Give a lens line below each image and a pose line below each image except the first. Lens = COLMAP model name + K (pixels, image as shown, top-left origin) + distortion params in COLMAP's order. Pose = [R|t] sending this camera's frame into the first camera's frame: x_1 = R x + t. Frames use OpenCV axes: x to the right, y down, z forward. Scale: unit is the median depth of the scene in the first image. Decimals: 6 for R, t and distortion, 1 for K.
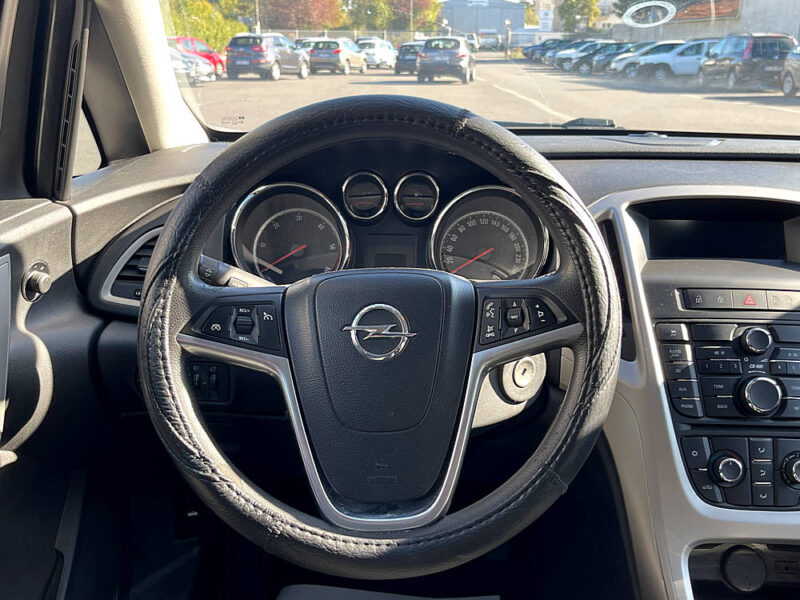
lens RADIAL K [[825.0, 0, 400.0], [0, 825.0, 300.0], [0, 0, 1]] dist [0.004401, 0.010209]
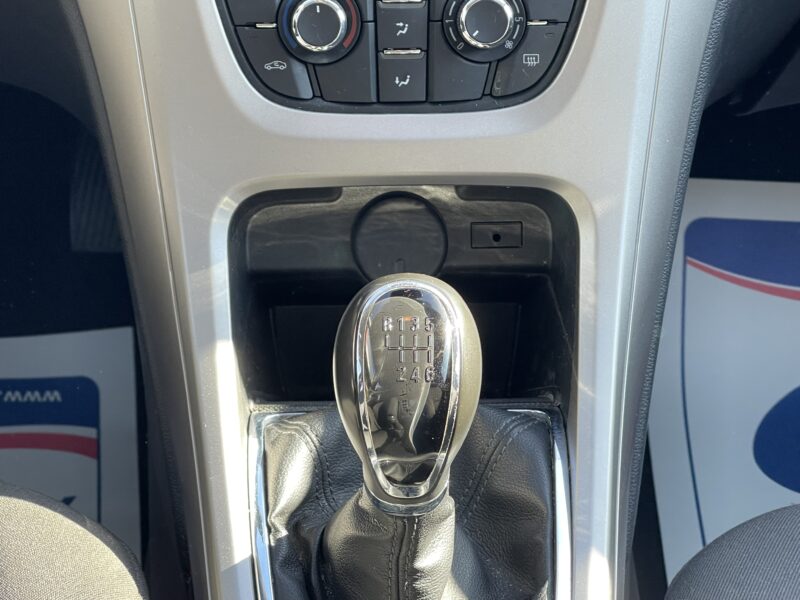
lens RADIAL K [[1926.4, 0, 400.0], [0, 1926.4, 300.0], [0, 0, 1]] dist [-0.000334, 0.024277]
pose [[0.998766, -0.039652, 0.029899, 0.009205], [0.028249, 0.948791, 0.314639, 0.000584], [-0.040844, -0.313406, 0.948741, -0.000182]]
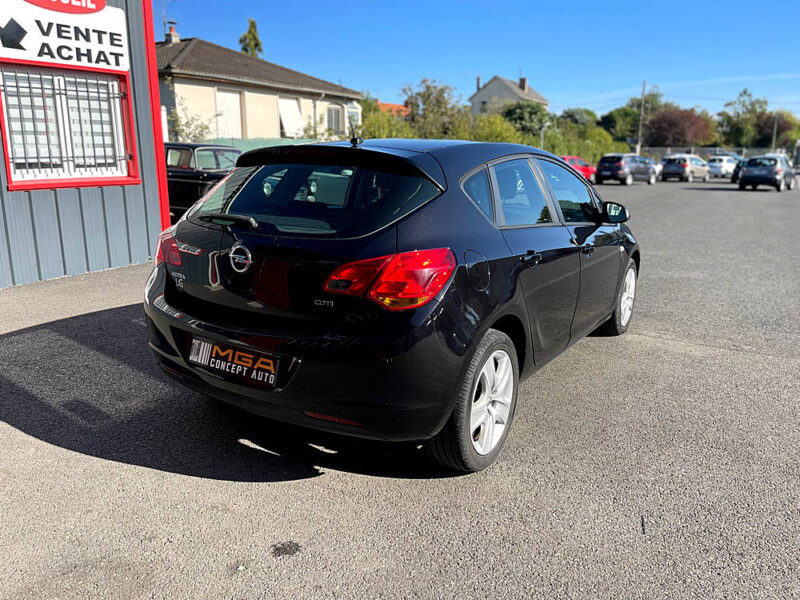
lens RADIAL K [[605.9, 0, 400.0], [0, 605.9, 300.0], [0, 0, 1]] dist [0.010529, -0.006253]
pose [[0.857256, 0.120810, -0.500517, 0.065663], [-0.154390, 0.987667, -0.026036, 0.024934], [0.491199, 0.099594, 0.865335, -0.109191]]
